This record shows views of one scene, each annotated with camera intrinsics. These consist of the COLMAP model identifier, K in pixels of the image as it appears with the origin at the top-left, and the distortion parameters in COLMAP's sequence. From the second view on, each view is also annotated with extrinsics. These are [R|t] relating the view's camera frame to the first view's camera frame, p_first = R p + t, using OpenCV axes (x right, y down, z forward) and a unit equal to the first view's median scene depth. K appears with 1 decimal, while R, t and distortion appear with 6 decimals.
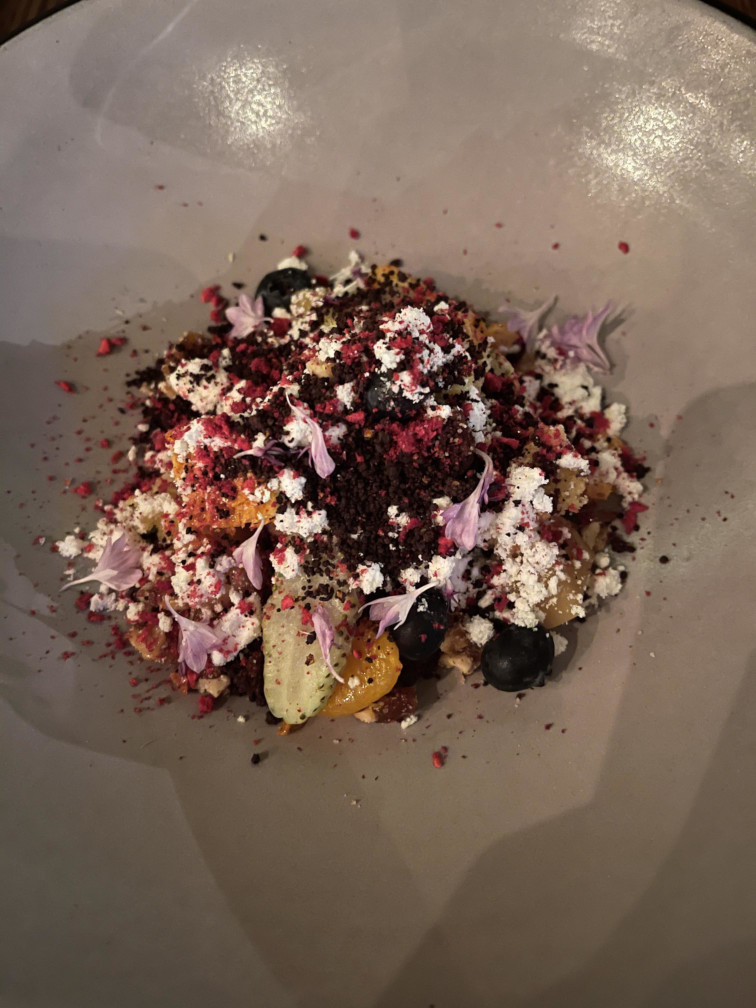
lens RADIAL K [[769.0, 0, 370.8], [0, 769.0, 501.1], [0, 0, 1]] dist [0.056199, -0.092747]
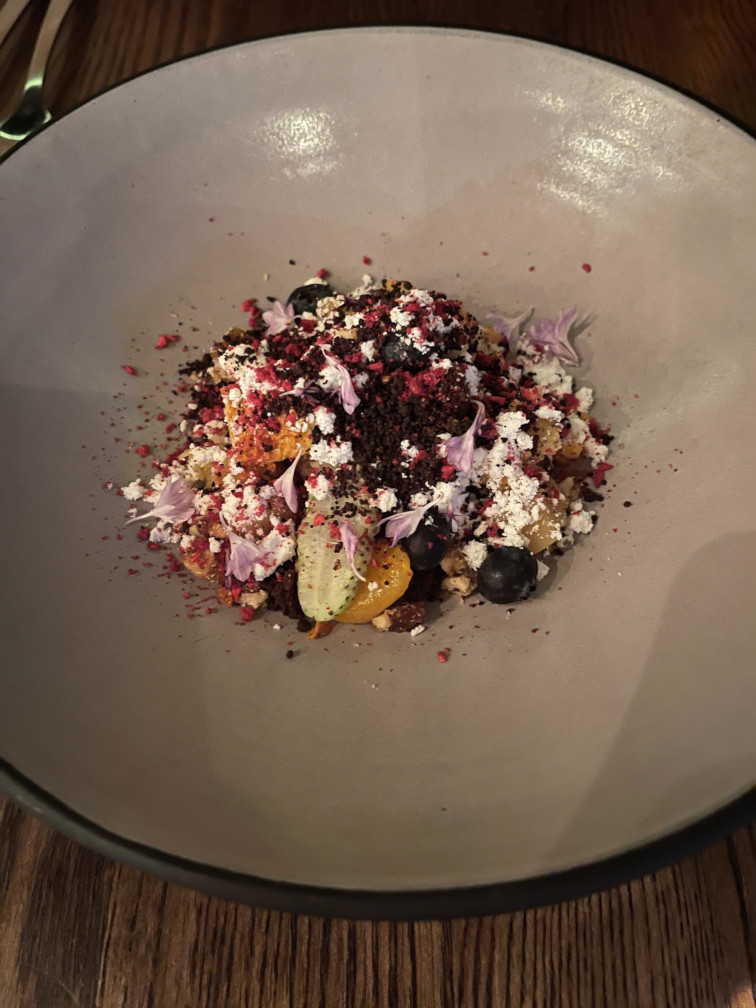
lens RADIAL K [[769.0, 0, 370.8], [0, 769.0, 501.1], [0, 0, 1]] dist [0.056199, -0.092747]
pose [[0.999891, 0.003653, 0.014326, -0.040564], [-0.001707, 0.991039, -0.133561, 0.248824], [-0.014685, 0.133522, 0.990937, -0.202666]]
